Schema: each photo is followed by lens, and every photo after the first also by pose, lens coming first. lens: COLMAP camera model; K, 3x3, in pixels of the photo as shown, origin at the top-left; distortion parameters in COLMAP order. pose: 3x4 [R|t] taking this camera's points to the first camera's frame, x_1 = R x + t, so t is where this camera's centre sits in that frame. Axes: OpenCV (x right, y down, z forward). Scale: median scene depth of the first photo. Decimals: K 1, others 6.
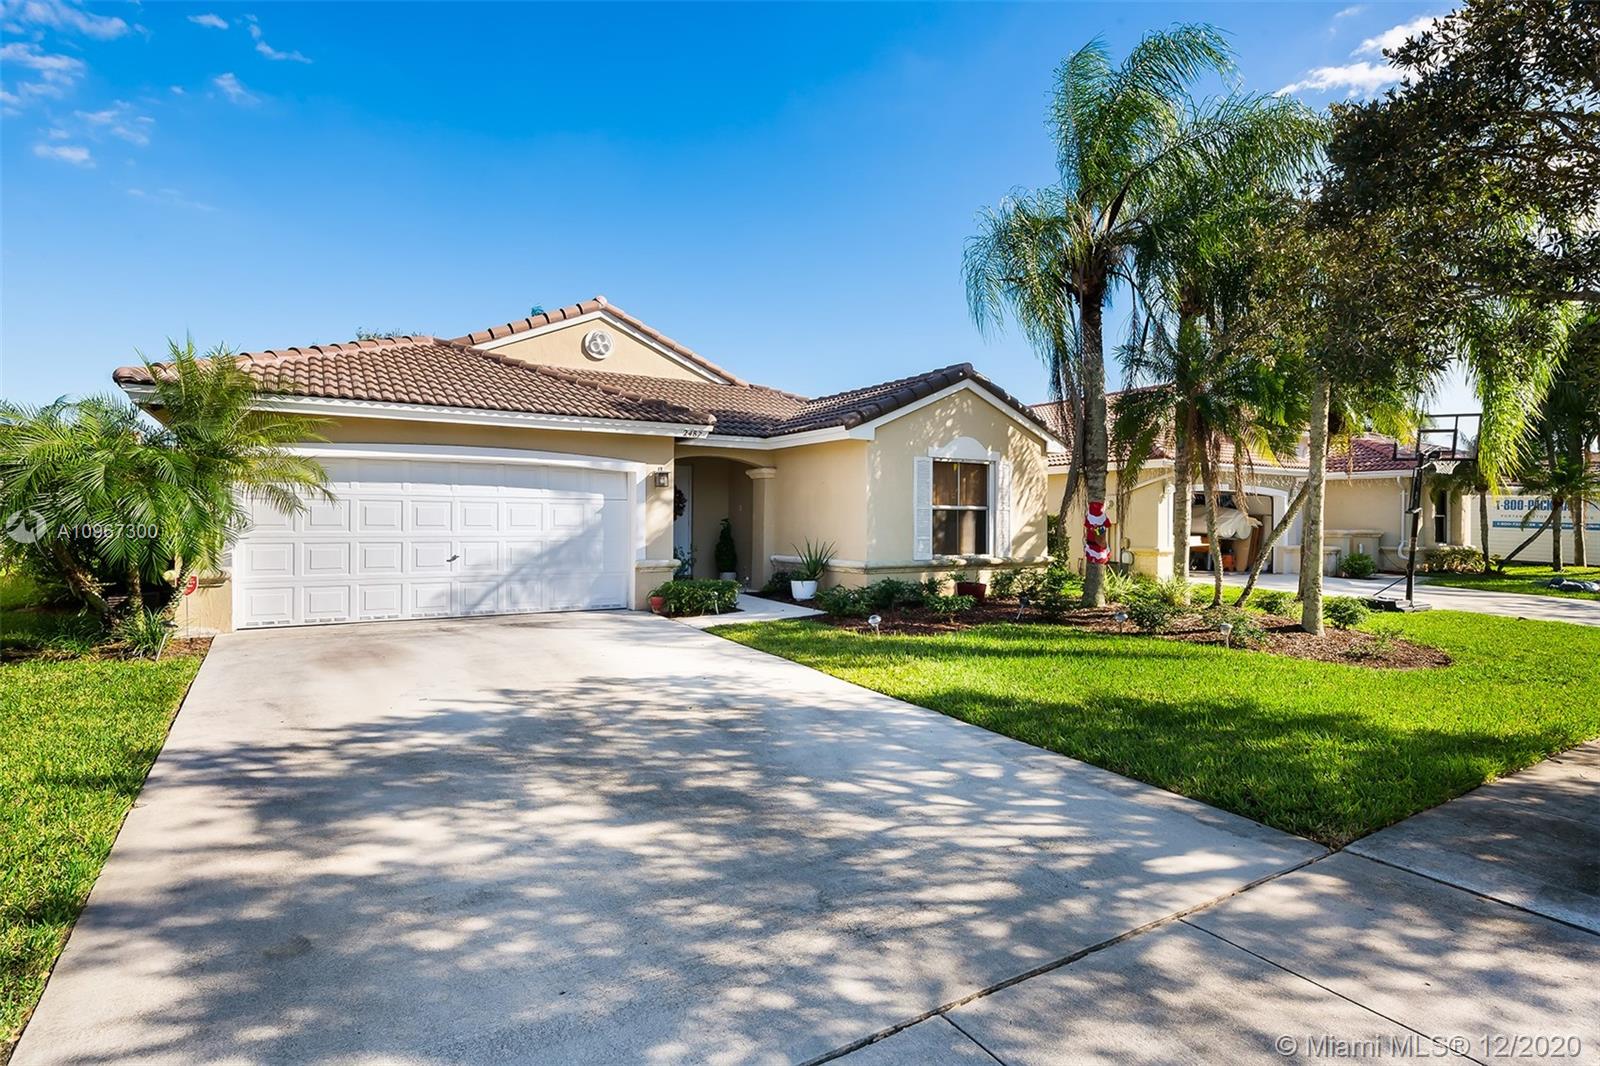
lens RADIAL K [[874.1, 0, 800.0], [0, 874.1, 533.0], [0, 0, 1]] dist [0.009657, -0.000411]
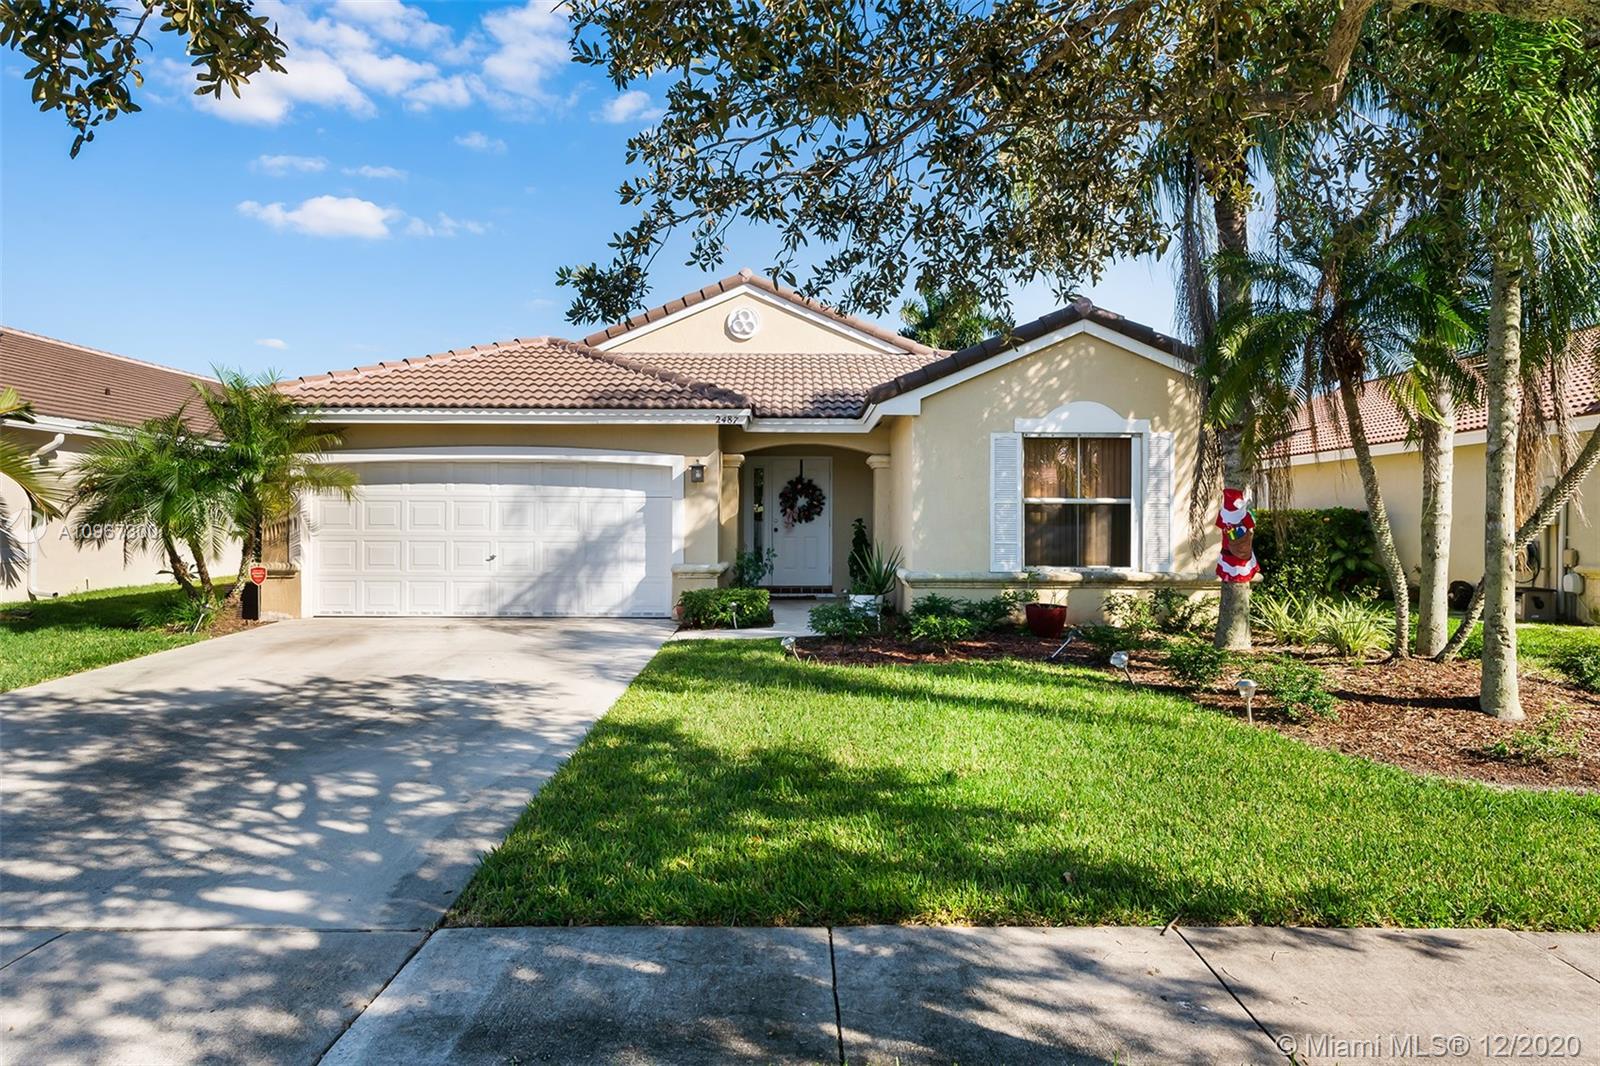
lens RADIAL K [[1098.2, 0, 800.0], [0, 1098.2, 533.0], [0, 0, 1]] dist [0.017758, -0.003139]
pose [[0.821999, 0.002263, -0.569484, 0.557229], [-0.007218, 0.999953, -0.006444, 0.005252], [0.569443, 0.009408, 0.821977, 0.145966]]
